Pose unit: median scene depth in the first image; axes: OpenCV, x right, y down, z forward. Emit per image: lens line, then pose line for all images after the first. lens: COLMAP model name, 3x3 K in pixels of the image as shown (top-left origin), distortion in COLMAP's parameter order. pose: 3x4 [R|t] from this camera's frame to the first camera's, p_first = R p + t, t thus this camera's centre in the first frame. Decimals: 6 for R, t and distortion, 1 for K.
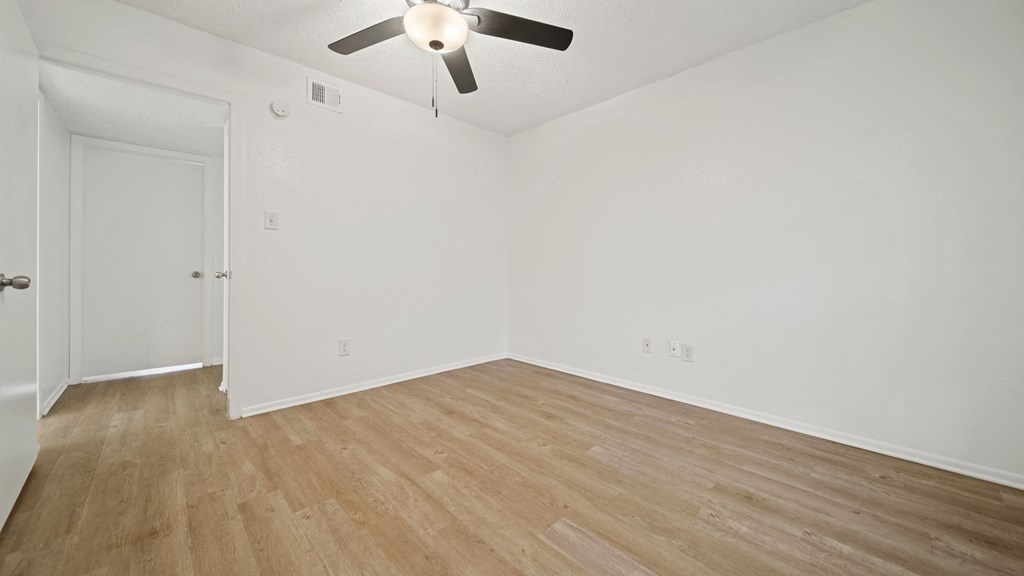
lens RADIAL K [[365.2, 0, 512.5], [0, 365.2, 283.6], [0, 0, 1]] dist [0.000251, -0.000201]
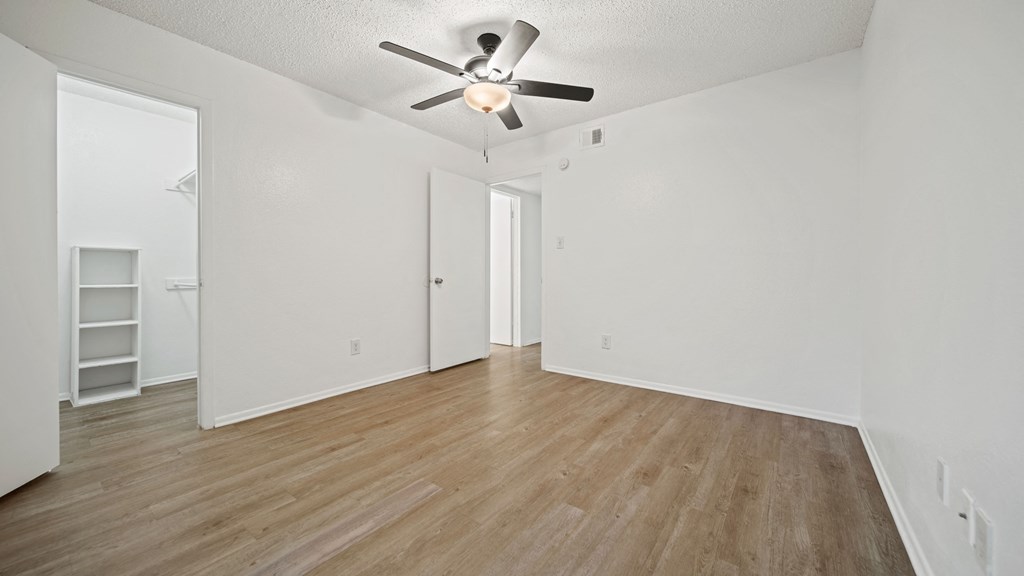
lens RADIAL K [[365.2, 0, 510.9], [0, 365.2, 282.8], [0, 0, 1]] dist [0.000251, -0.000201]
pose [[0.155089, 0.014298, -0.987797, 0.861340], [-0.034927, 0.999350, 0.008982, -0.019453], [0.987283, 0.033107, 0.155487, 0.666770]]
